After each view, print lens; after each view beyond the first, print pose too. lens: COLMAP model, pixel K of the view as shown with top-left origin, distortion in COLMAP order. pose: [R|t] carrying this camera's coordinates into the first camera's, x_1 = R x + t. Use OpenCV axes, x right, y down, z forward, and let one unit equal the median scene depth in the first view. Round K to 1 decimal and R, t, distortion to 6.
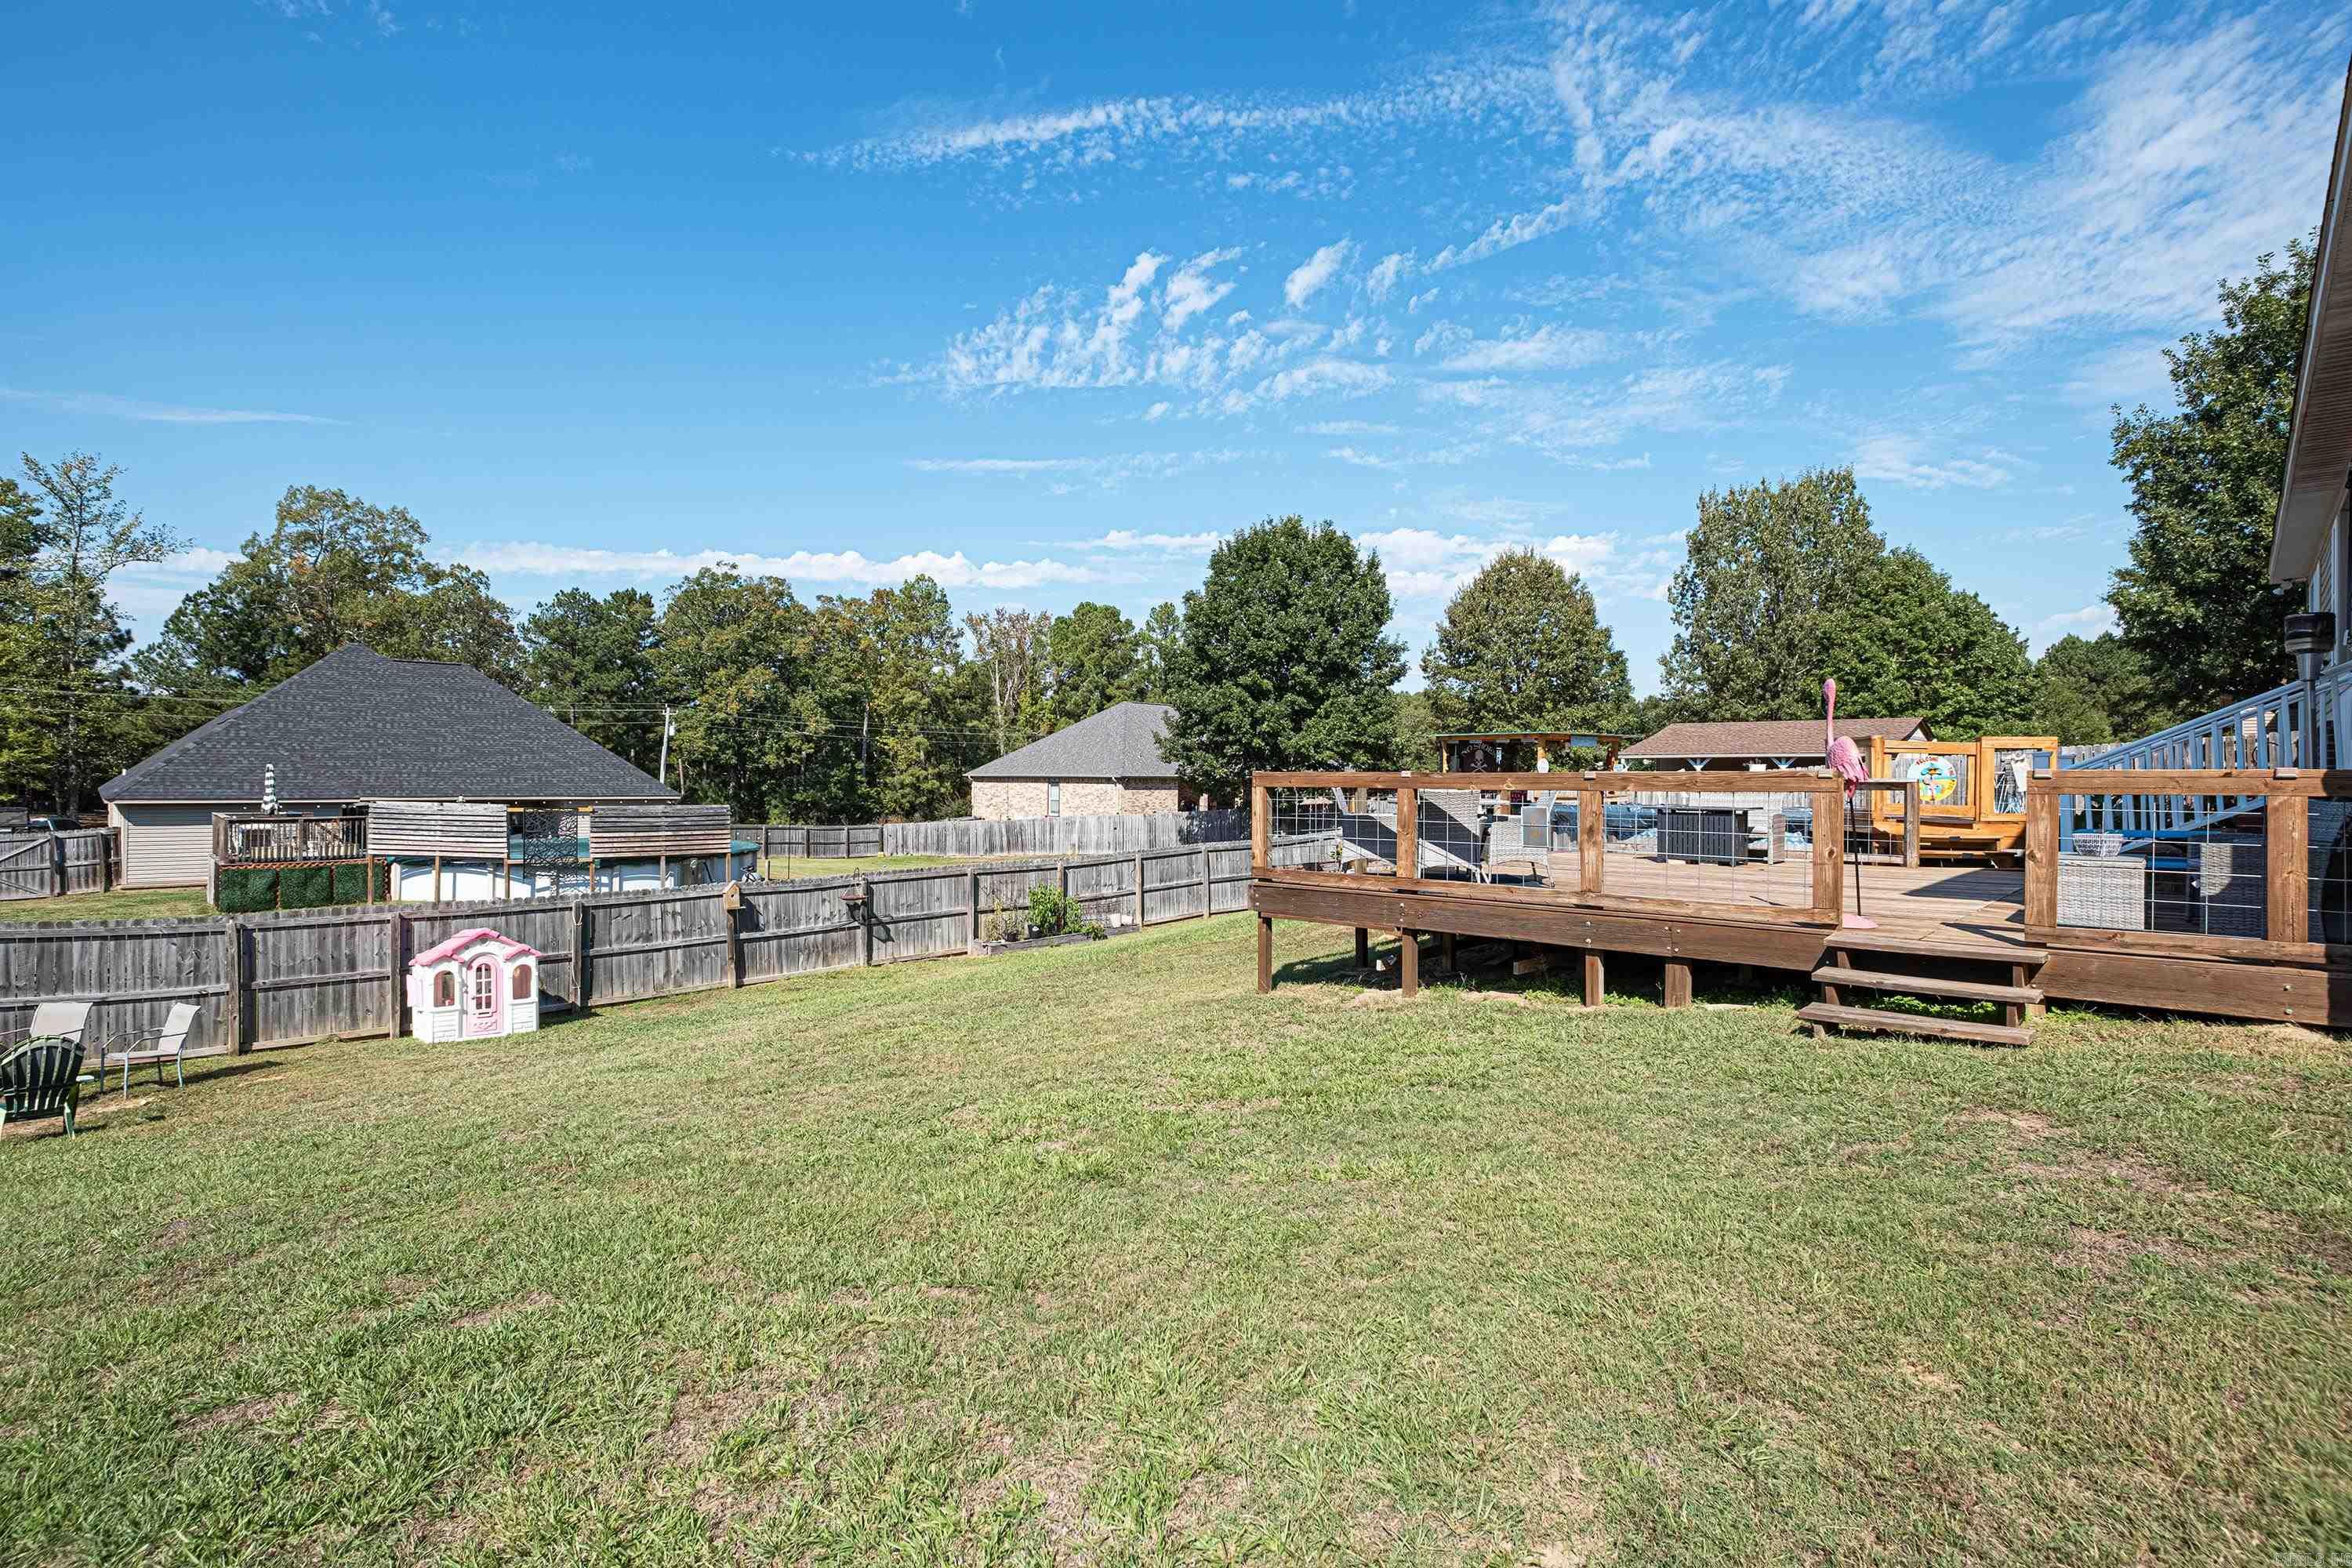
lens RADIAL K [[1129.2, 0, 1169.3], [0, 1129.2, 785.9], [0, 0, 1]] dist [-0.006549, -0.000601]
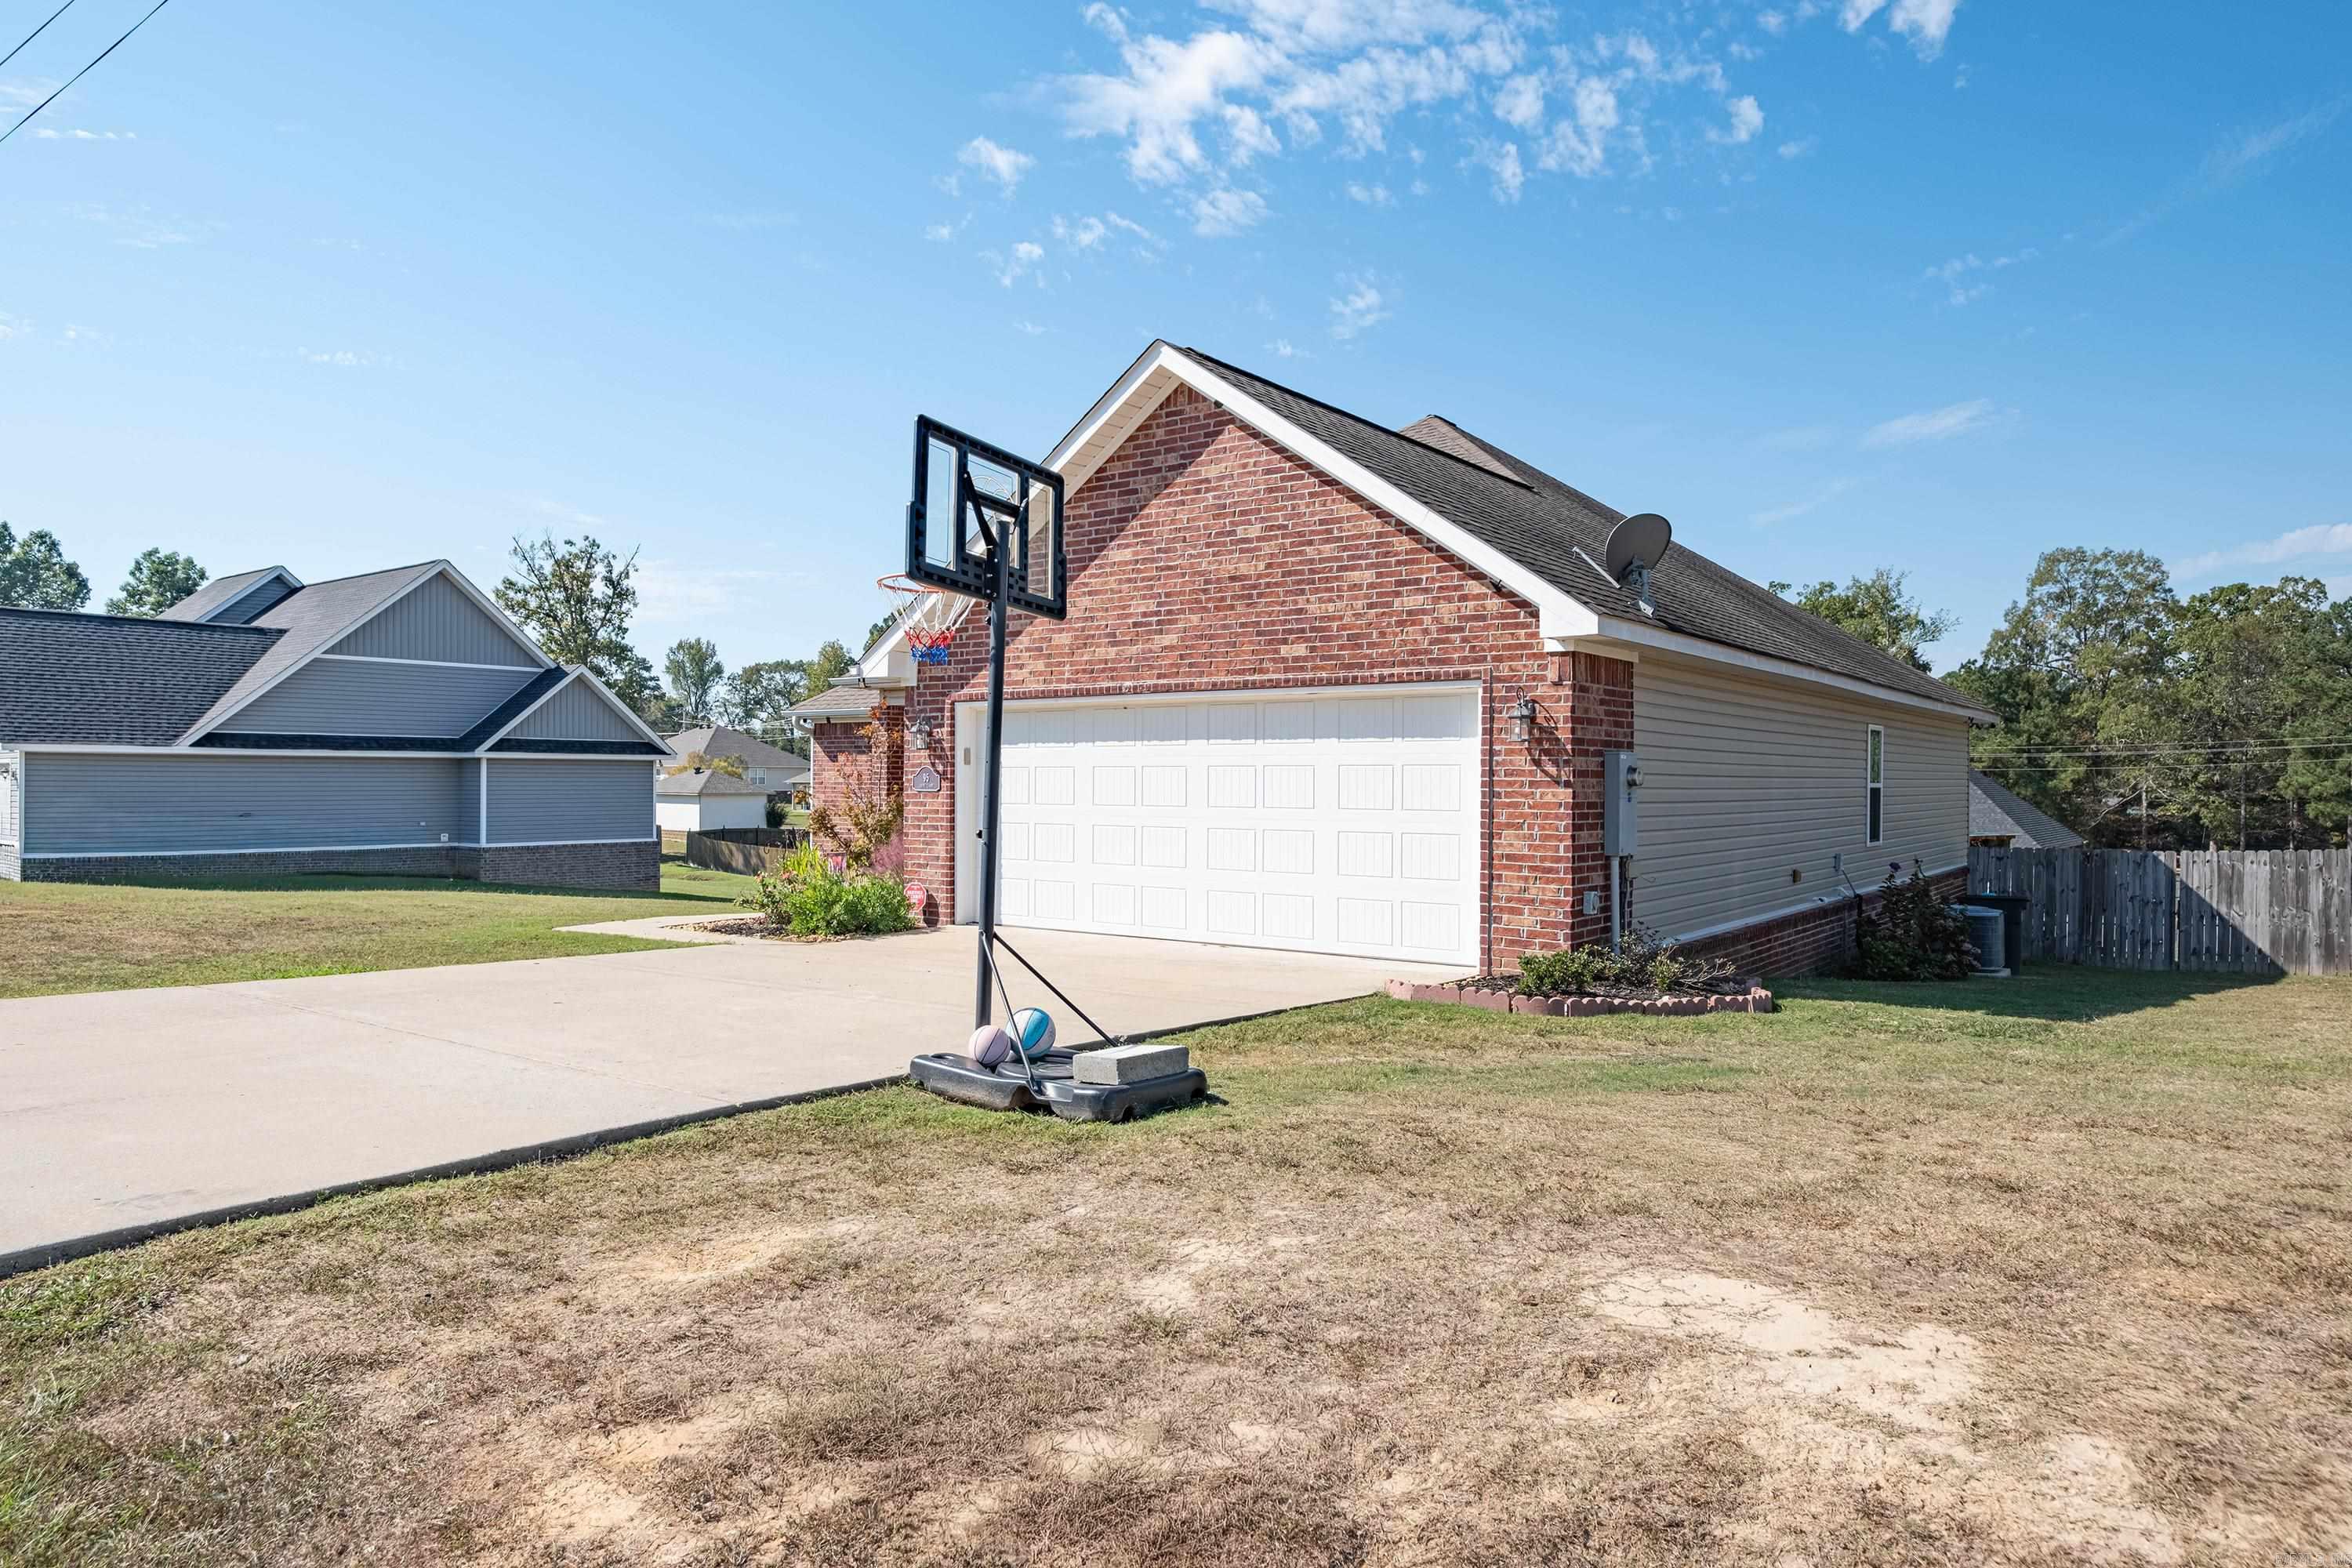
lens RADIAL K [[1403.9, 0, 1154.5], [0, 1403.9, 740.2], [0, 0, 1]] dist [0.001517, -0.015348]
pose [[0.081631, -0.035842, -0.996018, 0.743391], [-0.006374, 0.999314, -0.036483, -0.033673], [0.996642, 0.009327, 0.081347, 0.009936]]
